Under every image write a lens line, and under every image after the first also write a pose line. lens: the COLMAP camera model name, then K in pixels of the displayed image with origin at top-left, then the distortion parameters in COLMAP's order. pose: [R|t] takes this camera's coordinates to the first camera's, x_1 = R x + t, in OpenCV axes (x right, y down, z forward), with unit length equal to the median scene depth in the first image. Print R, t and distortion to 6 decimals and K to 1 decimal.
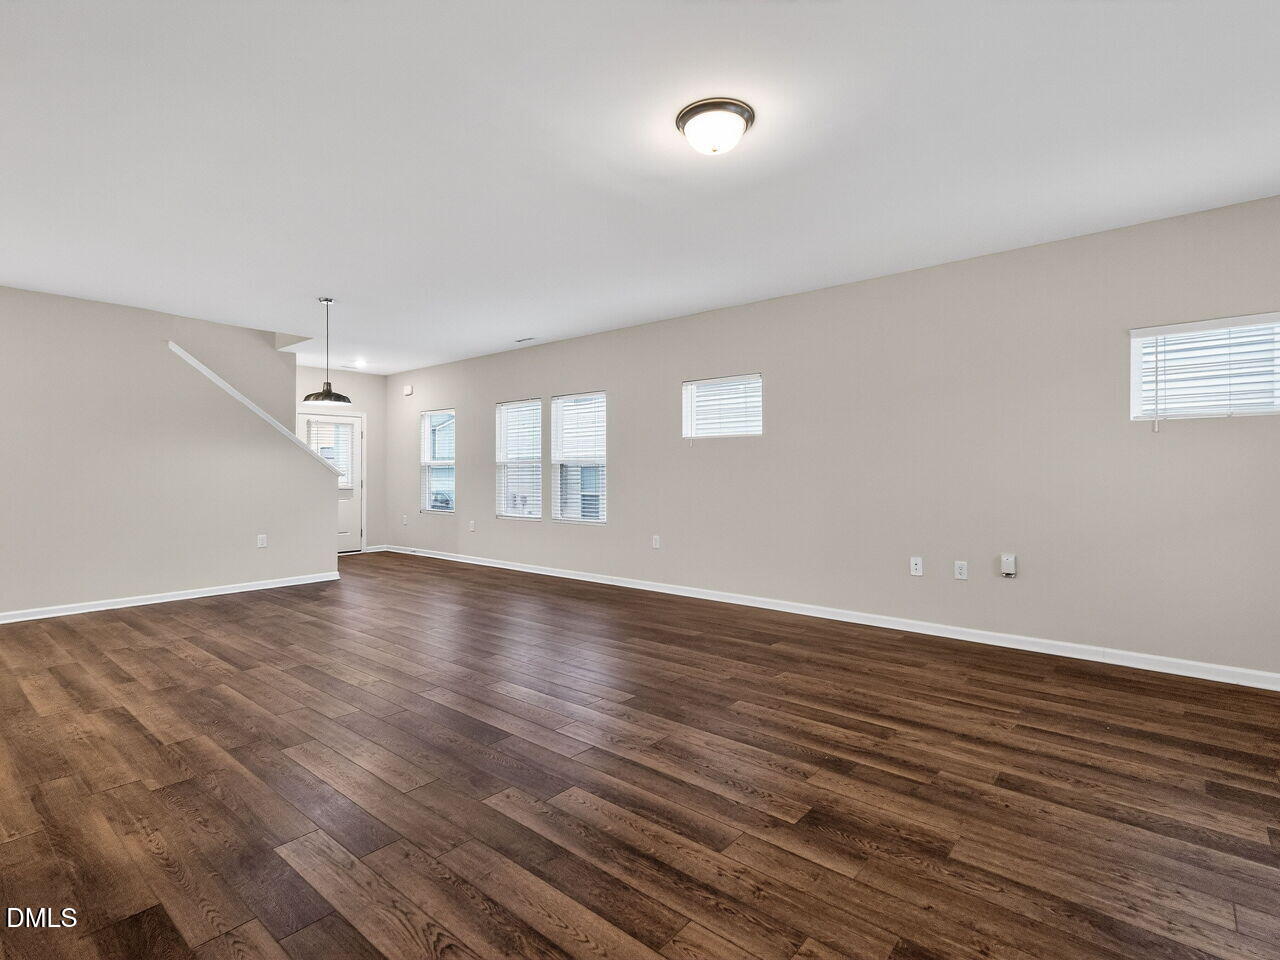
lens RADIAL K [[593.1, 0, 629.7], [0, 593.1, 478.4], [0, 0, 1]] dist [-0.026520, -0.002193]
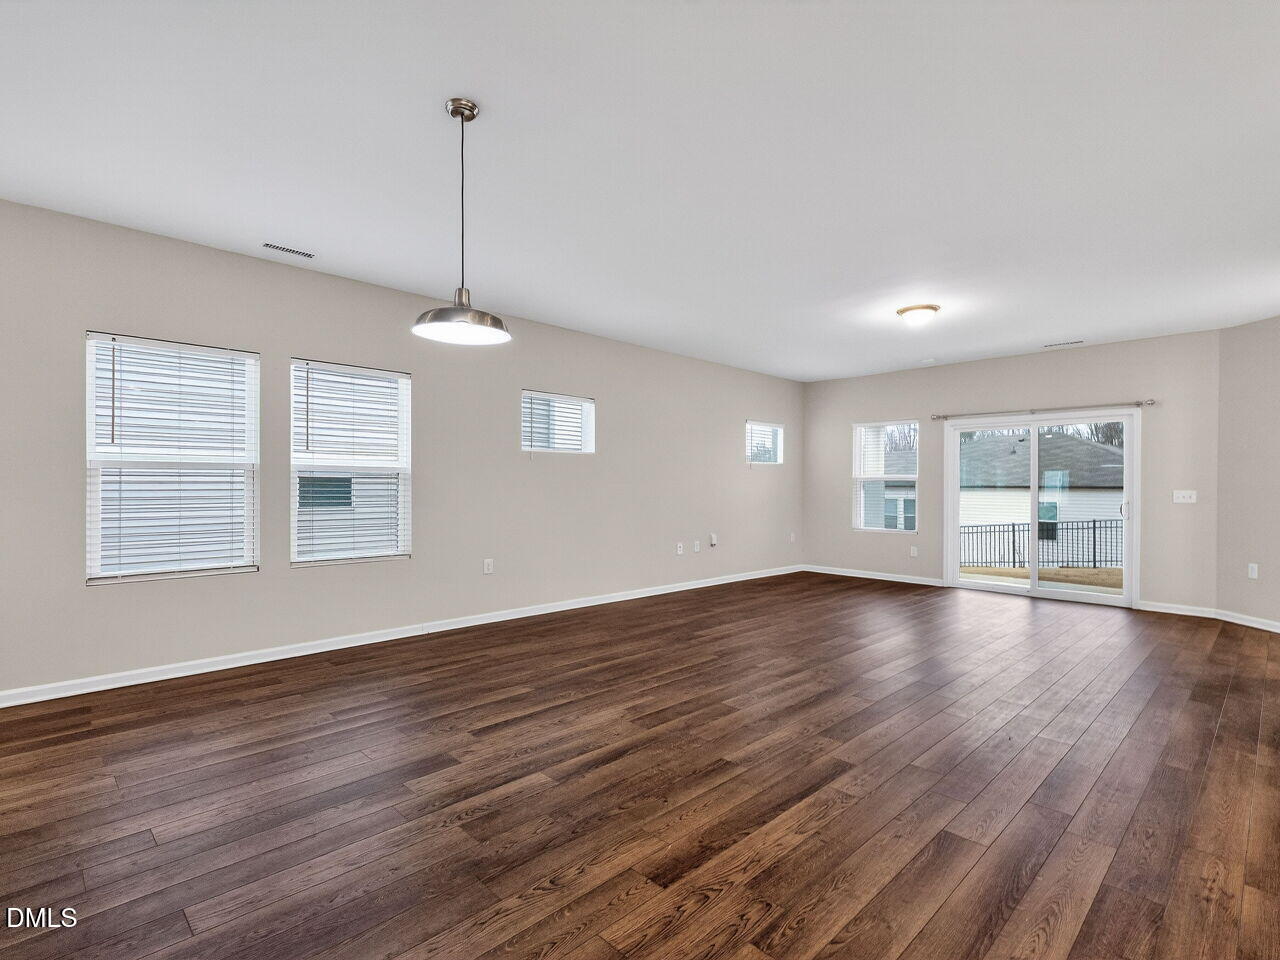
lens RADIAL K [[615.2, 0, 645.3], [0, 615.2, 491.7], [0, 0, 1]] dist [0.015788, 0.002073]
pose [[0.118420, -0.015791, 0.992838, -1.338638], [-0.007653, 0.999829, 0.016815, -0.029719], [-0.992934, -0.009590, 0.118279, 1.071431]]
